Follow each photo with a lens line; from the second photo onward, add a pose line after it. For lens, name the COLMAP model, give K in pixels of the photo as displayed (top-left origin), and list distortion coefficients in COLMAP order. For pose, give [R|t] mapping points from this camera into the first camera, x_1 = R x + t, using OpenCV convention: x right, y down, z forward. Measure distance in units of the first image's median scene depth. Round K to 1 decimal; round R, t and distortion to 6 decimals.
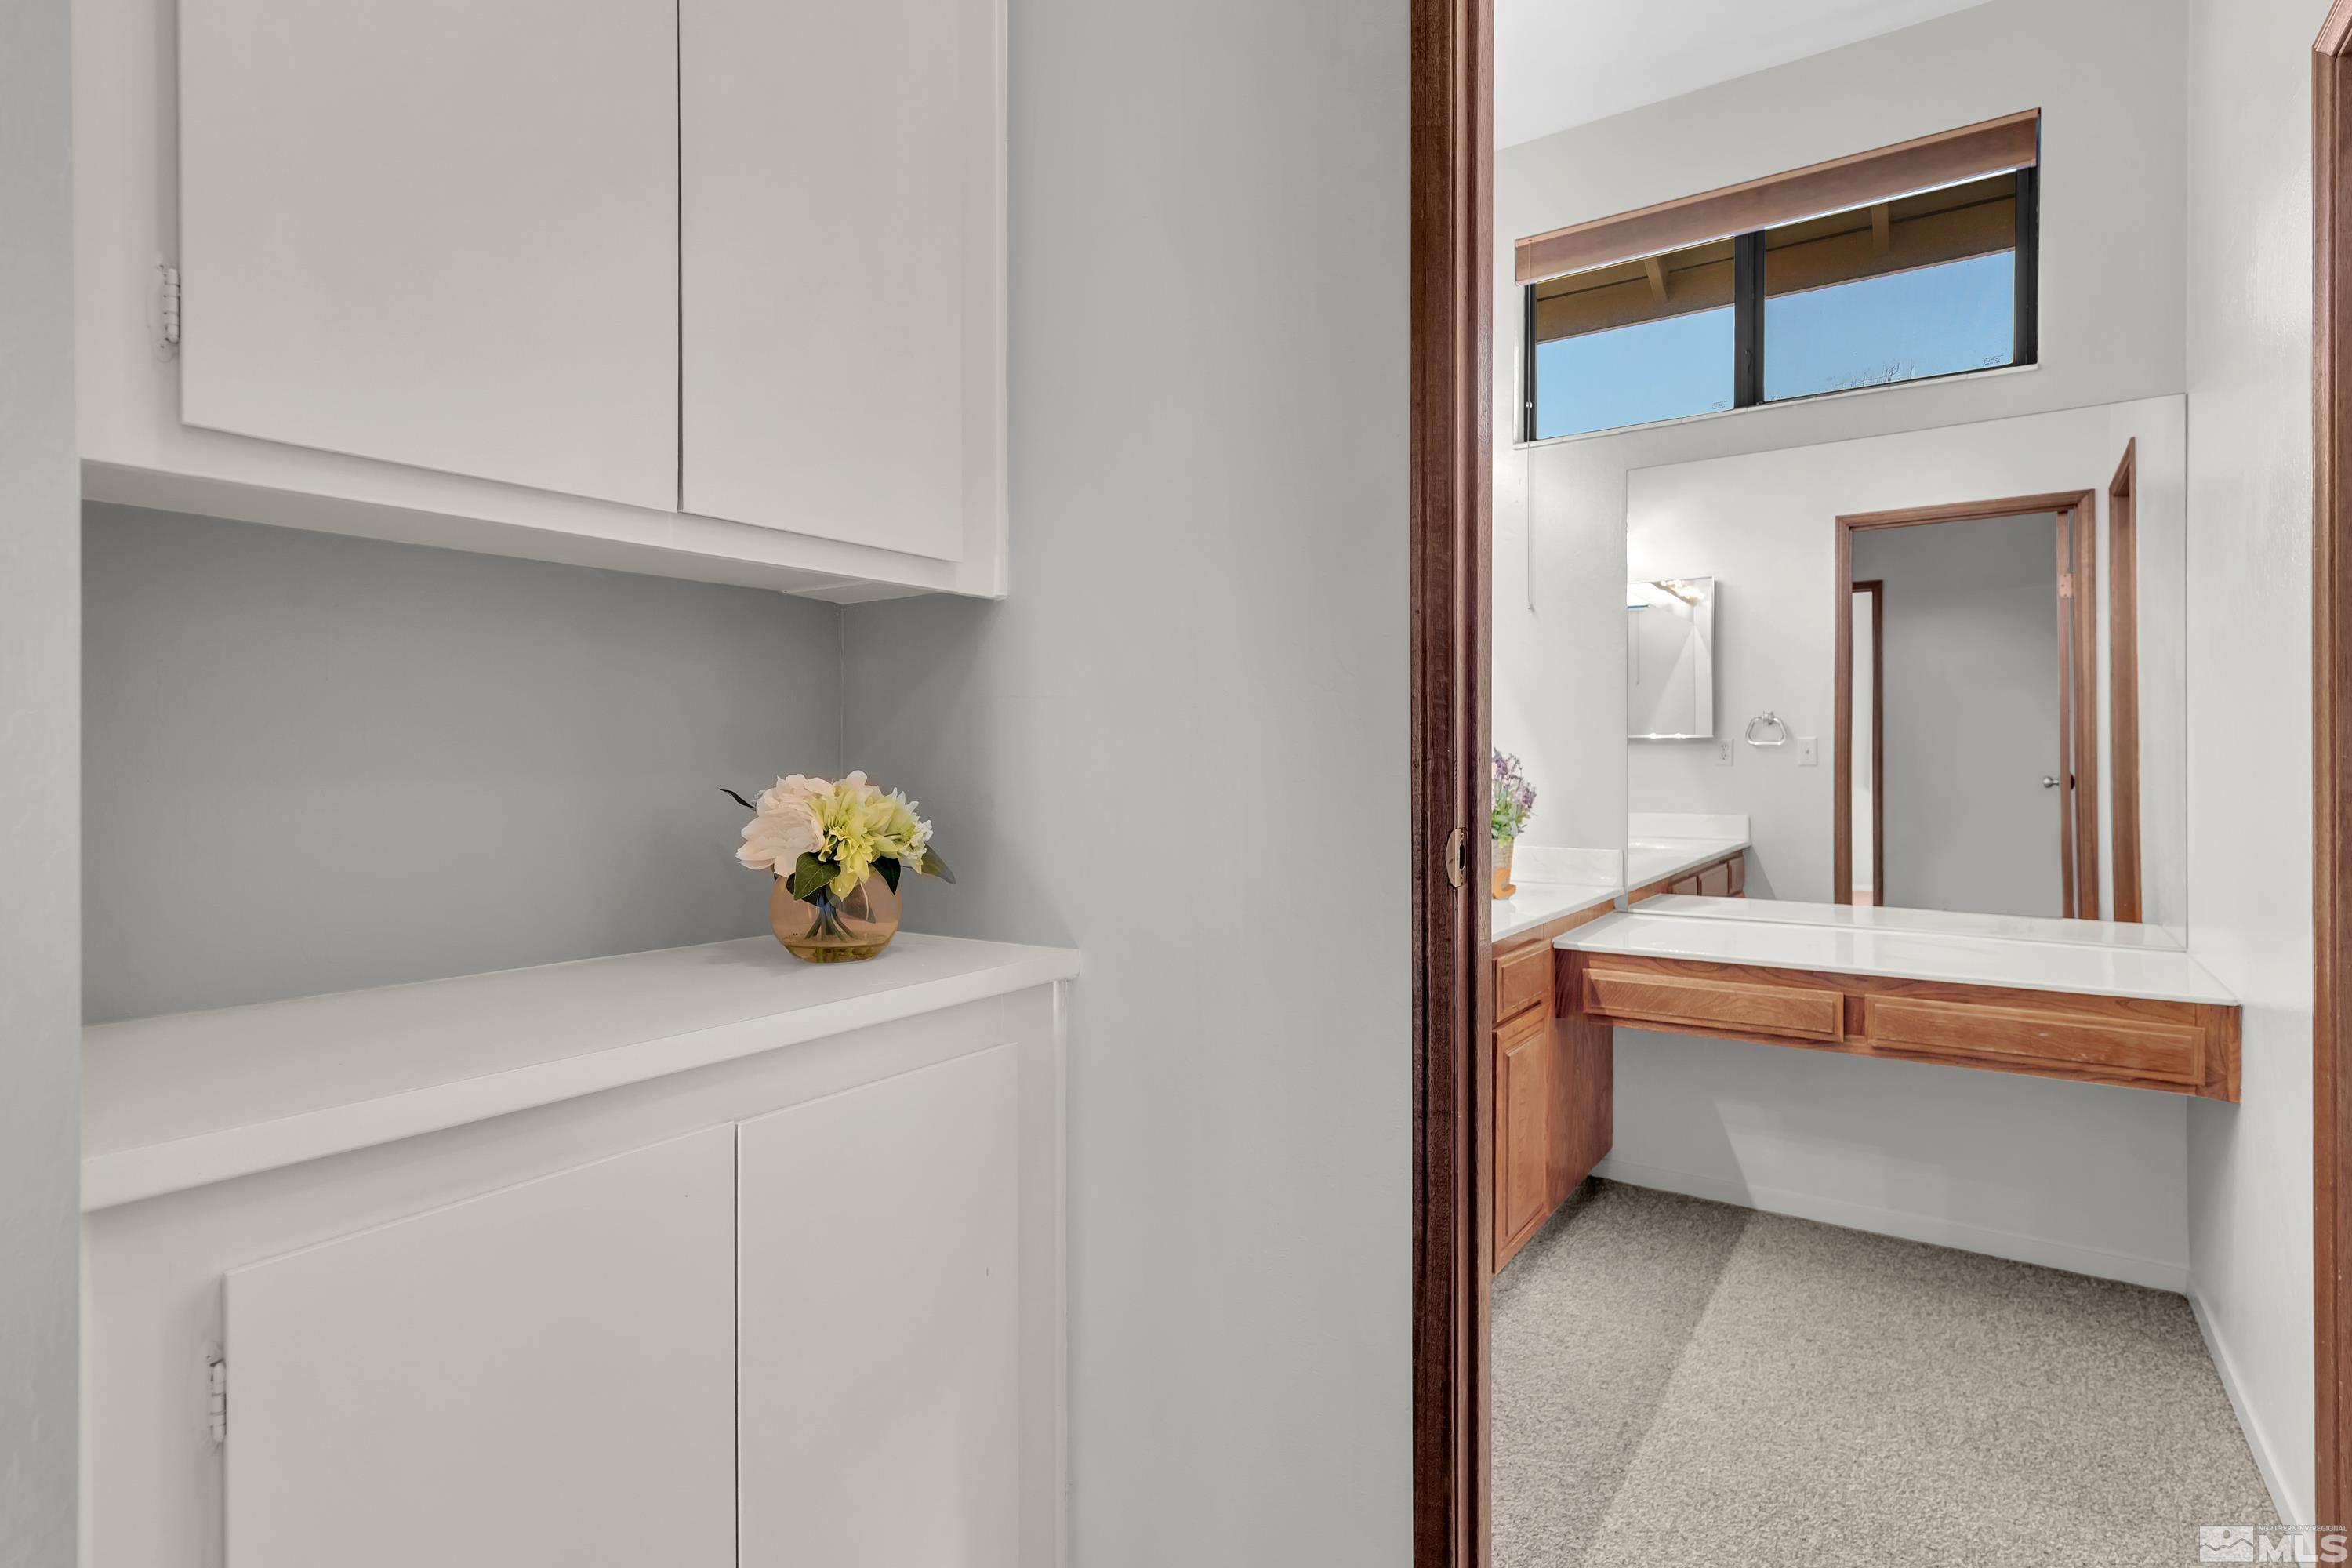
lens RADIAL K [[1174.4, 0, 1183.6], [0, 1174.4, 739.2], [0, 0, 1]] dist [-0.001952, -0.000377]
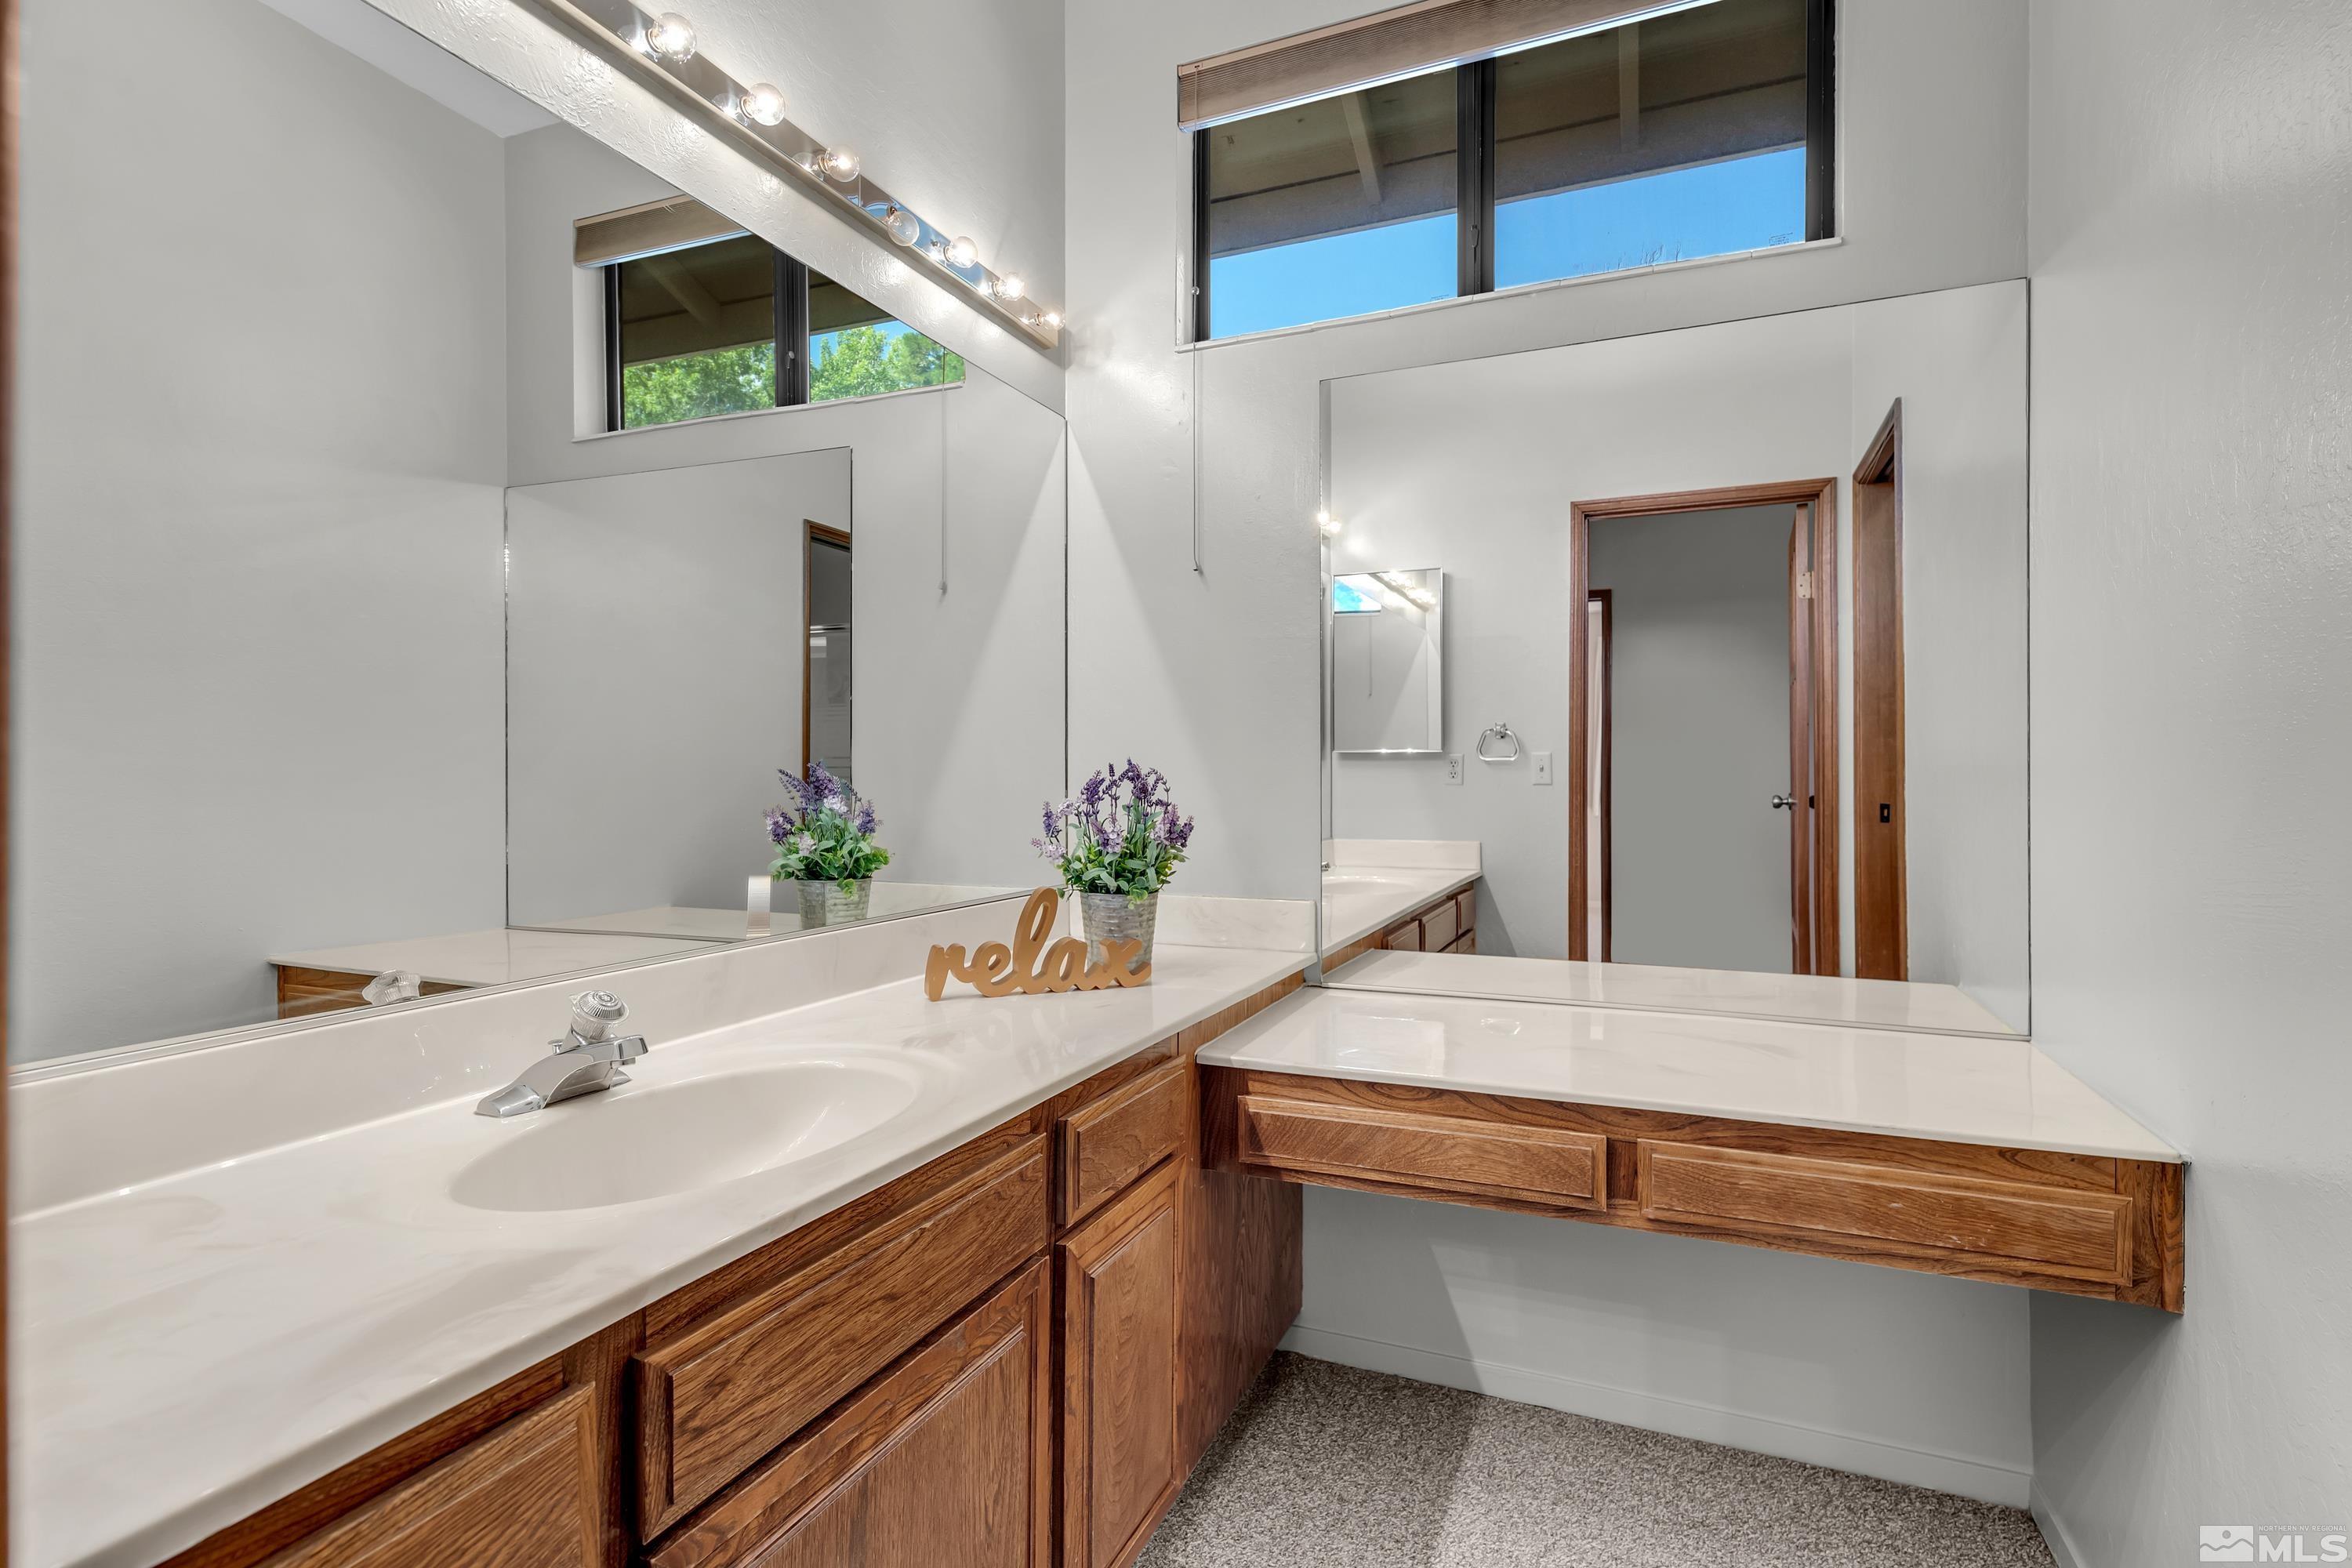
lens RADIAL K [[1174.4, 0, 1183.6], [0, 1174.4, 739.2], [0, 0, 1]] dist [-0.001952, -0.000377]
pose [[0.980395, 0.006778, 0.196924, 0.174969], [-0.003816, 0.999874, -0.015417, 0.005843], [-0.197004, 0.014364, 0.980297, 0.350076]]
